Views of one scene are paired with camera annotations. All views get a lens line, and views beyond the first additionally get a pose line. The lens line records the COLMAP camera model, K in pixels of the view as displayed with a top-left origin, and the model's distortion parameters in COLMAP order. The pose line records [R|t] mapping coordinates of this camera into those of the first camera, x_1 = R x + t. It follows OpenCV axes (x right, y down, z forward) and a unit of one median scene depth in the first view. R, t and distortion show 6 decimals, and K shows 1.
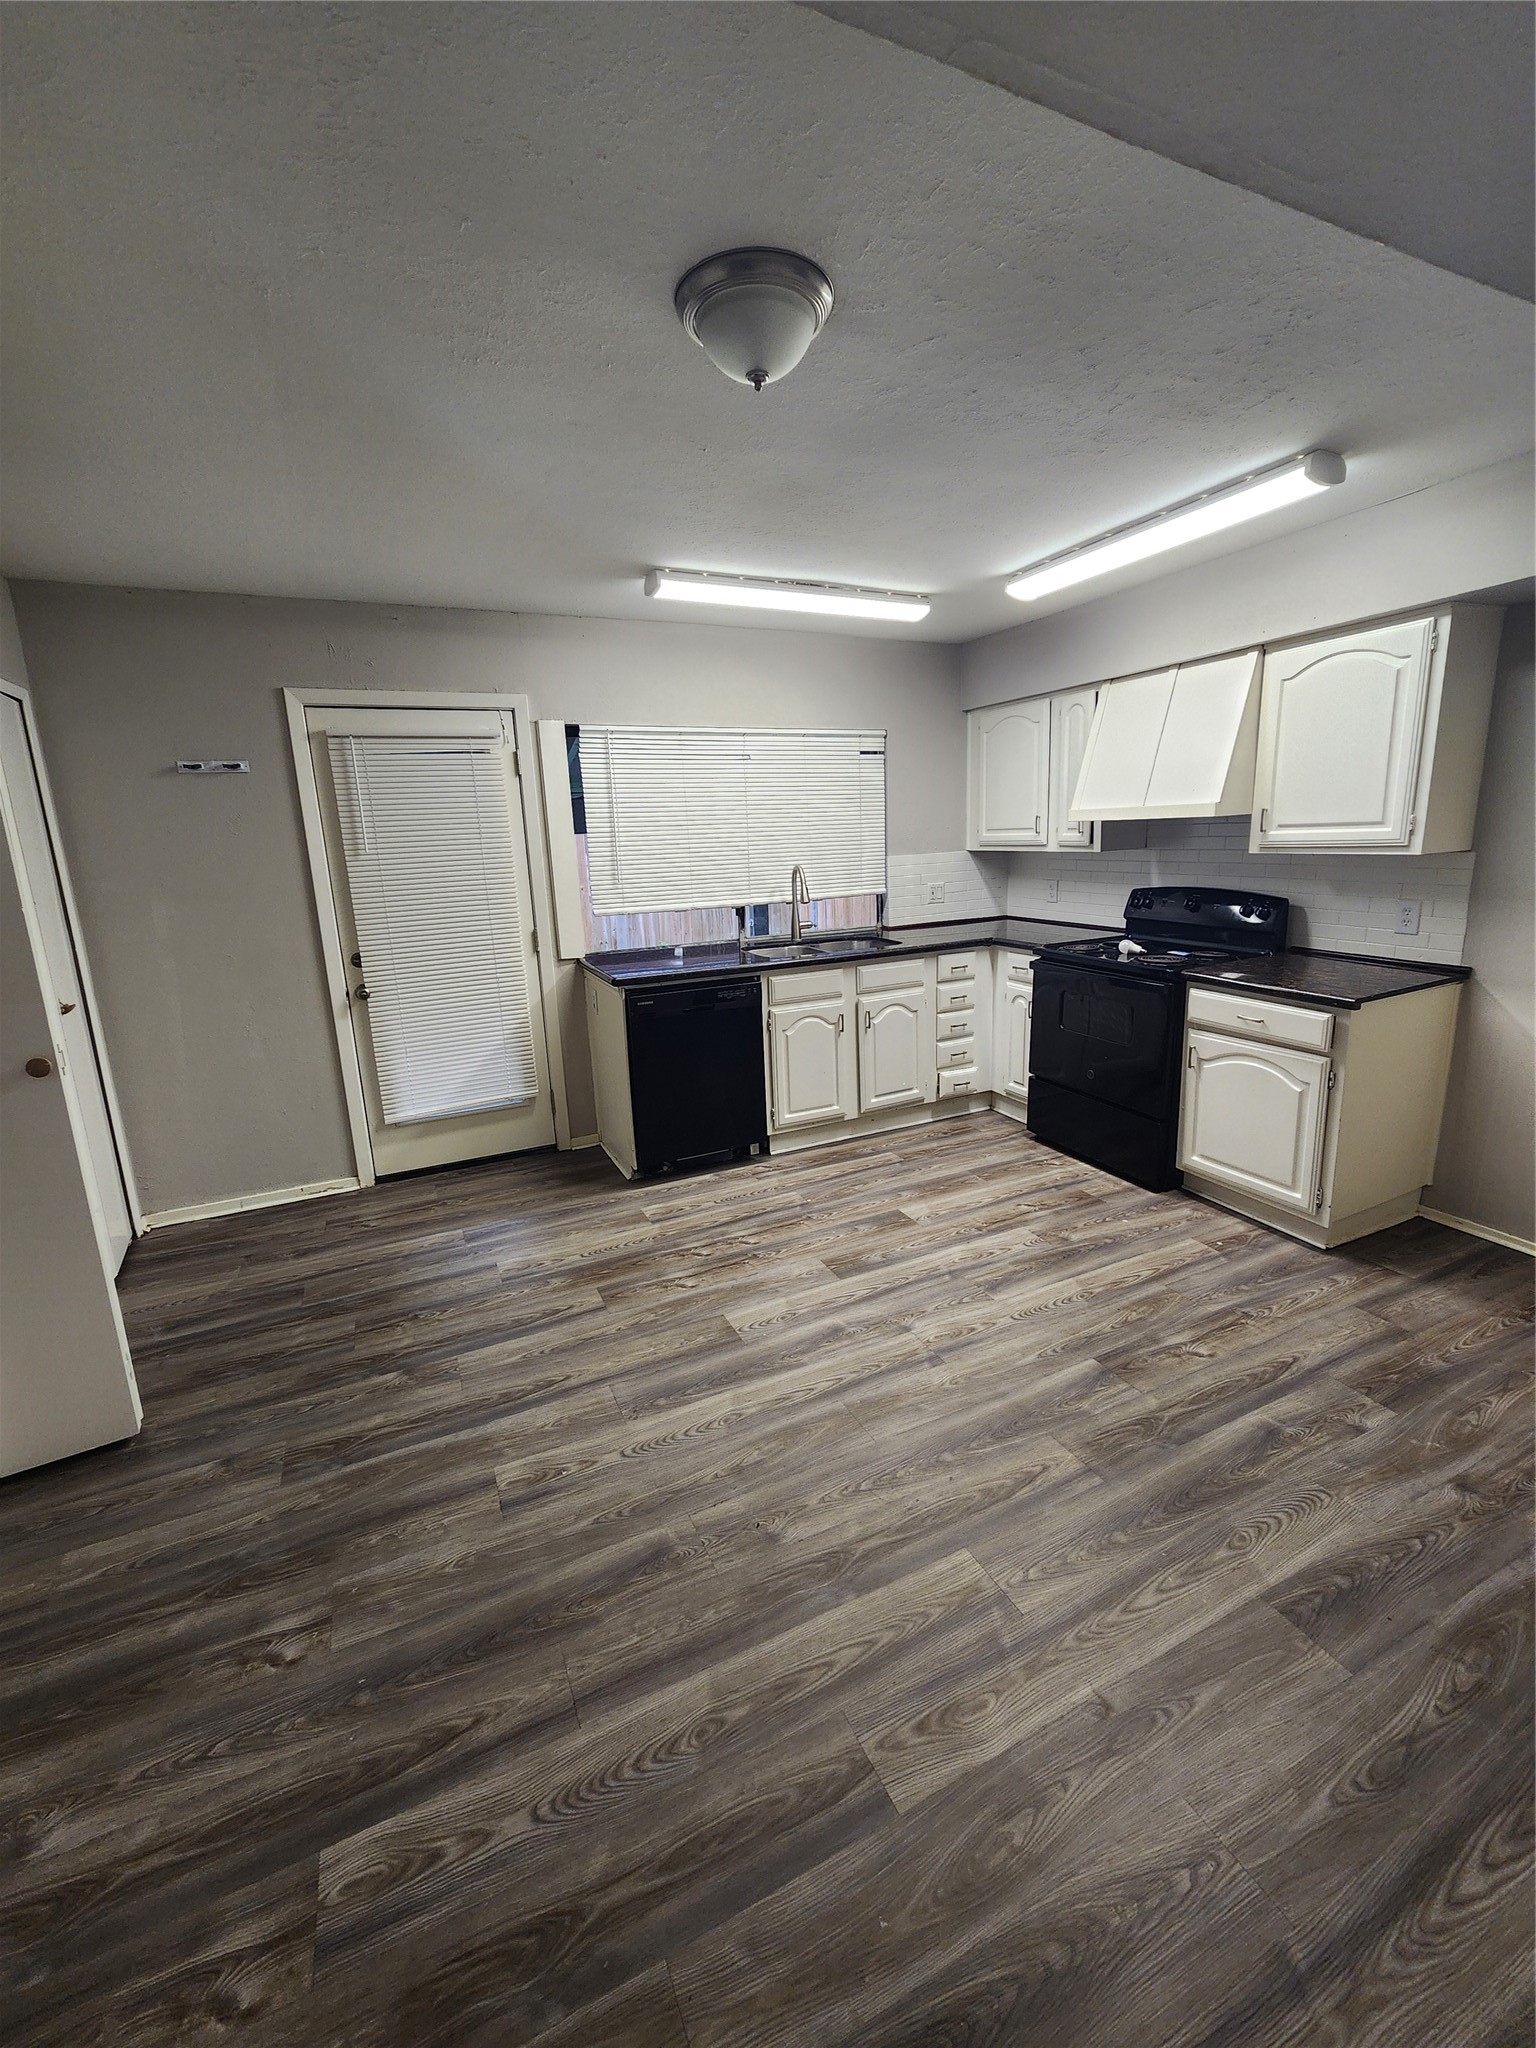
lens RADIAL K [[842.9, 0, 777.9], [0, 842.9, 1009.9], [0, 0, 1]] dist [0.002688, -0.000049]
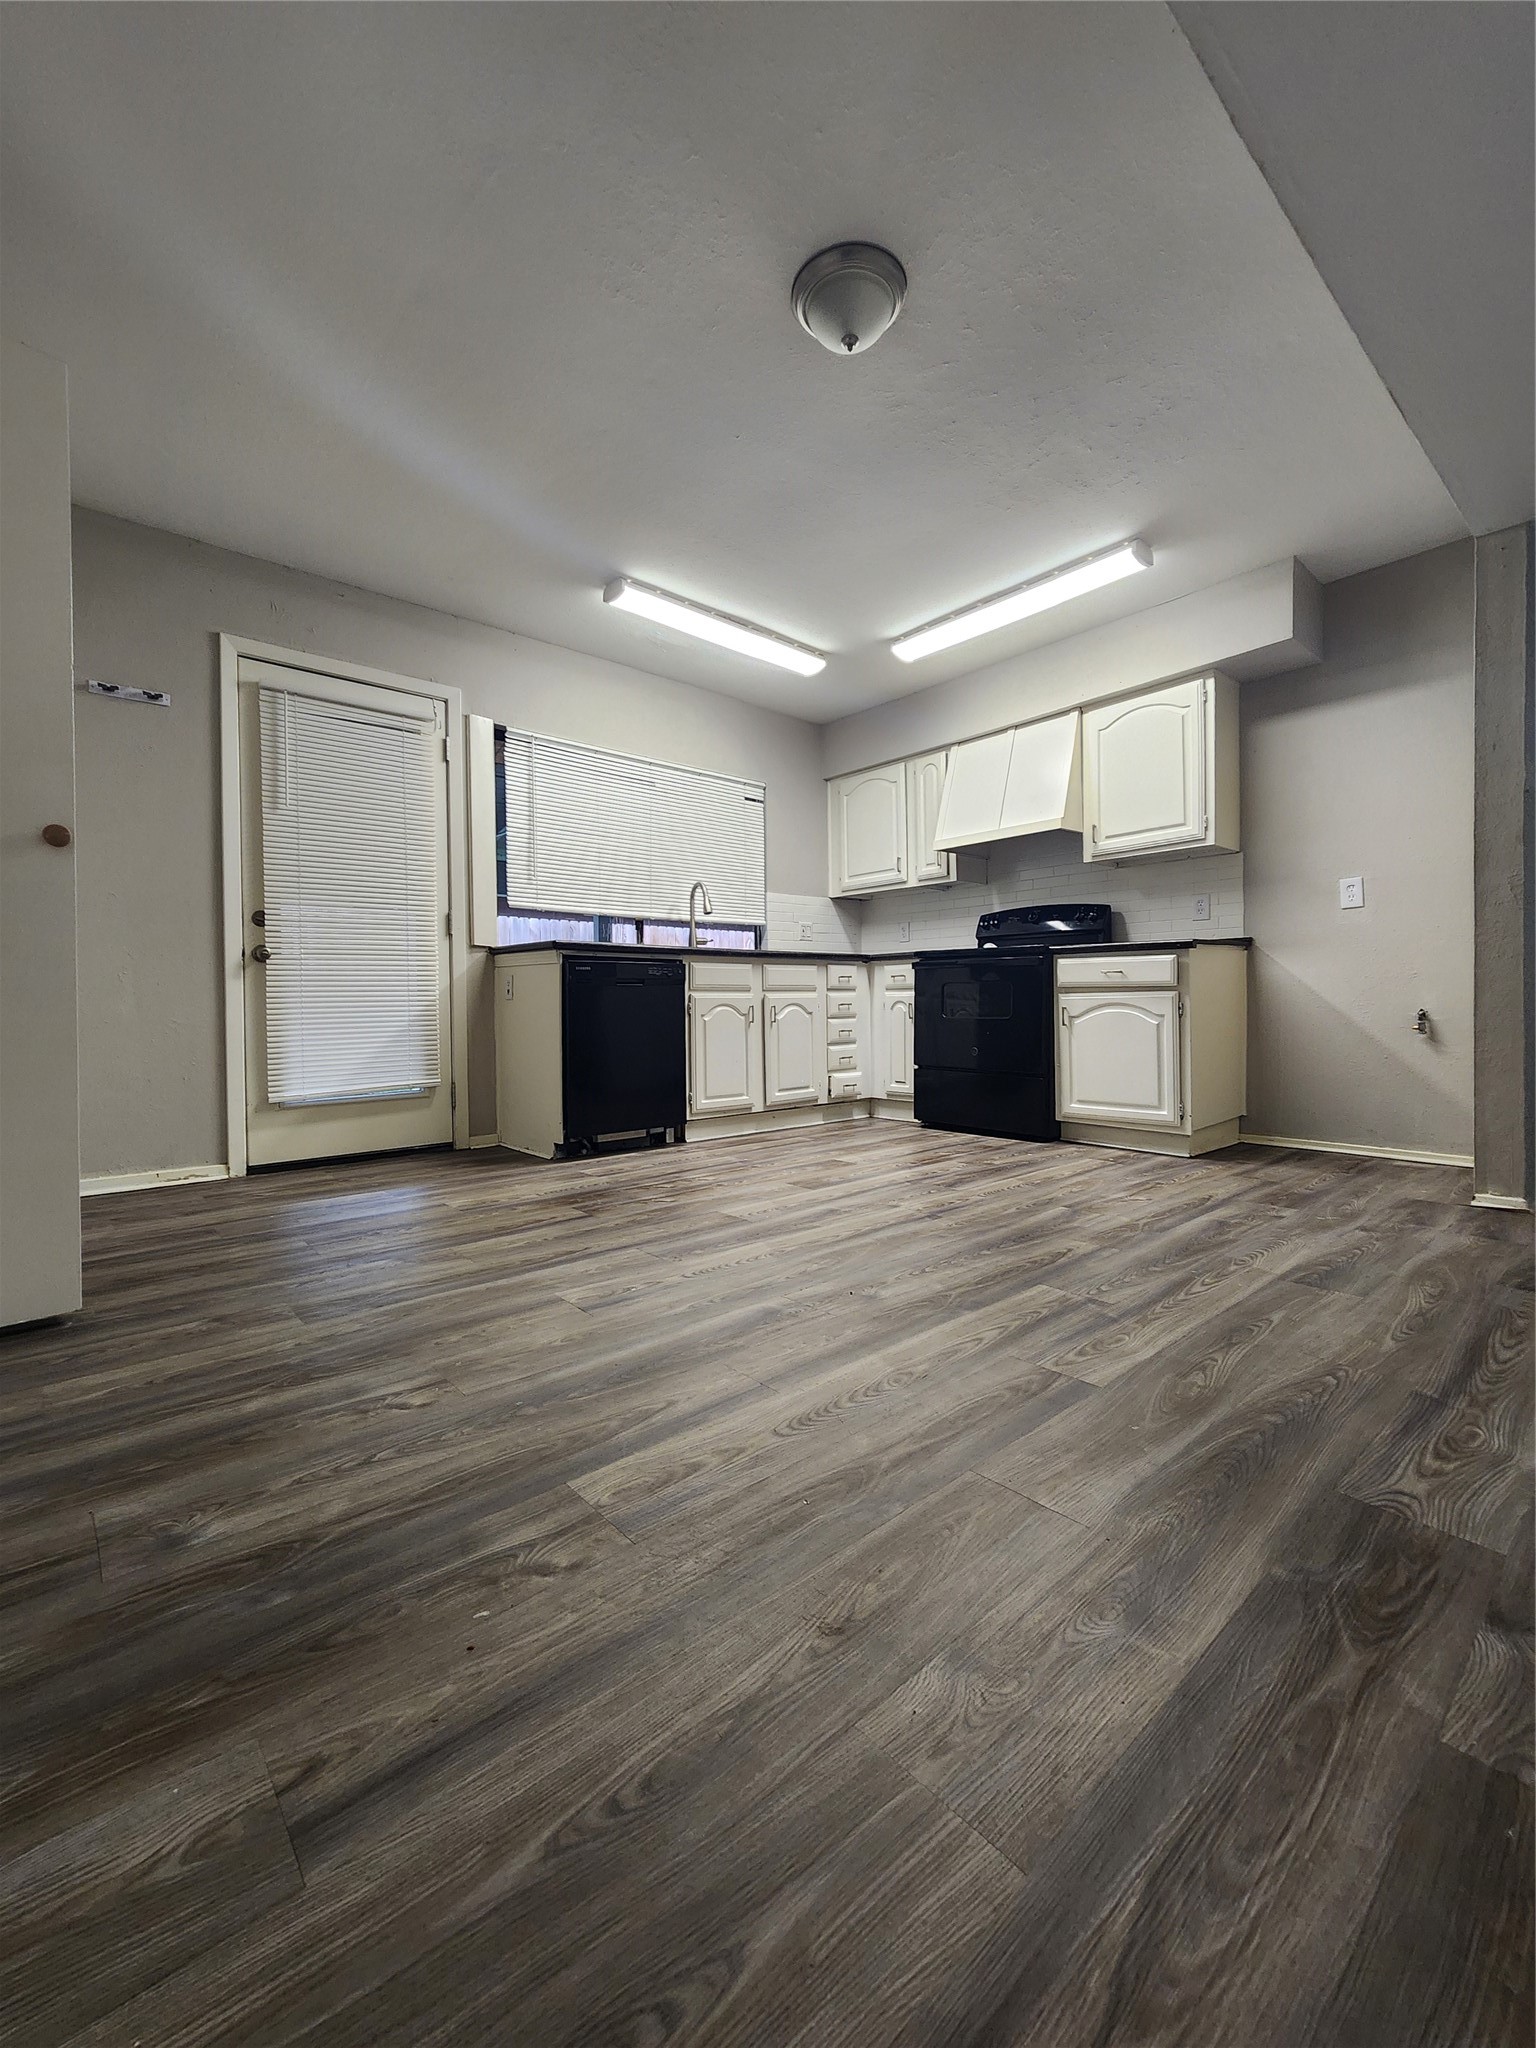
lens RADIAL K [[842.9, 0, 766.1], [0, 842.9, 1011.8], [0, 0, 1]] dist [0.002688, -0.000049]
pose [[0.960687, 0.027196, 0.276297, -0.280680], [0.031932, 0.977763, -0.207269, 0.325975], [-0.275790, 0.207943, 0.938456, -0.005890]]
